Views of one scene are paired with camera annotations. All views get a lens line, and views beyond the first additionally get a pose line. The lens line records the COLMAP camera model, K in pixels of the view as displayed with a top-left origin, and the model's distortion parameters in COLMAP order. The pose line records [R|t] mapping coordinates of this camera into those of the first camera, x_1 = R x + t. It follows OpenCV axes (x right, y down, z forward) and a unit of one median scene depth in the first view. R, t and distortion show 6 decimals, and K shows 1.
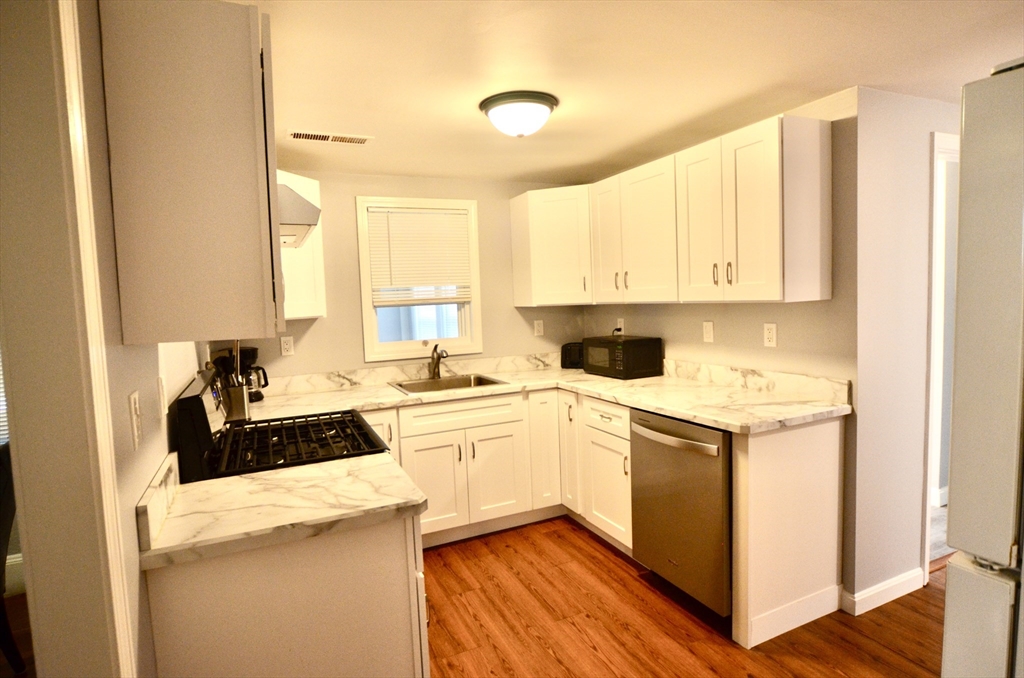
lens RADIAL K [[542.7, 0, 509.1], [0, 542.7, 338.9], [0, 0, 1]] dist [-0.000658, -0.001586]
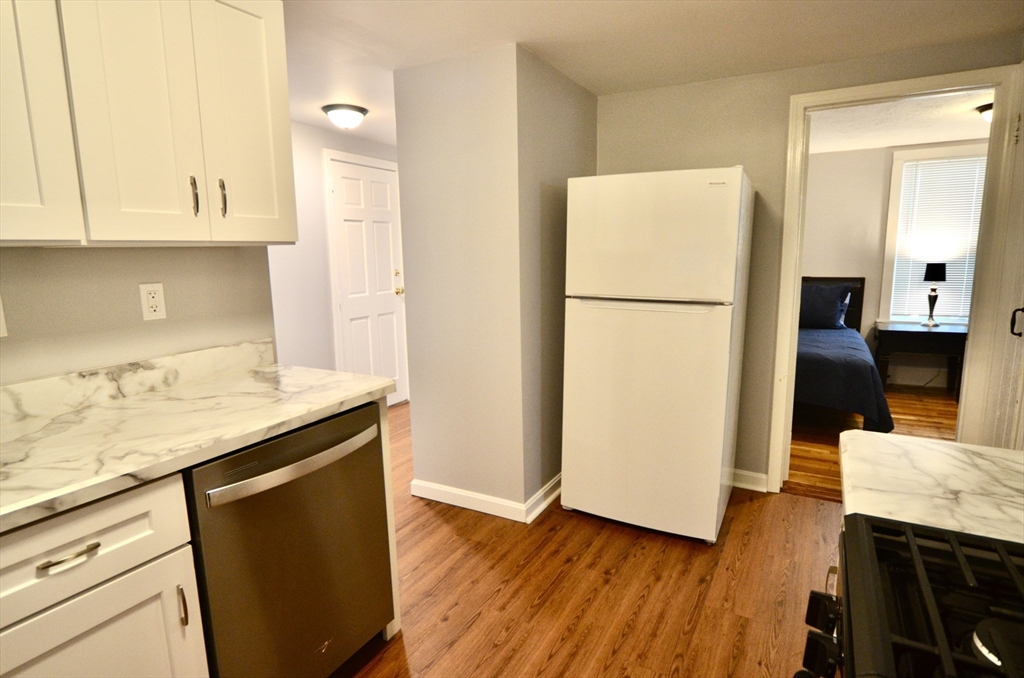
lens RADIAL K [[542.7, 0, 511.9], [0, 542.7, 339.6], [0, 0, 1]] dist [-0.000658, -0.001586]
pose [[-0.579986, -0.082044, 0.810484, -0.288065], [0.101564, 0.979870, 0.171870, -0.029680], [-0.808270, 0.181998, -0.559978, 1.014827]]
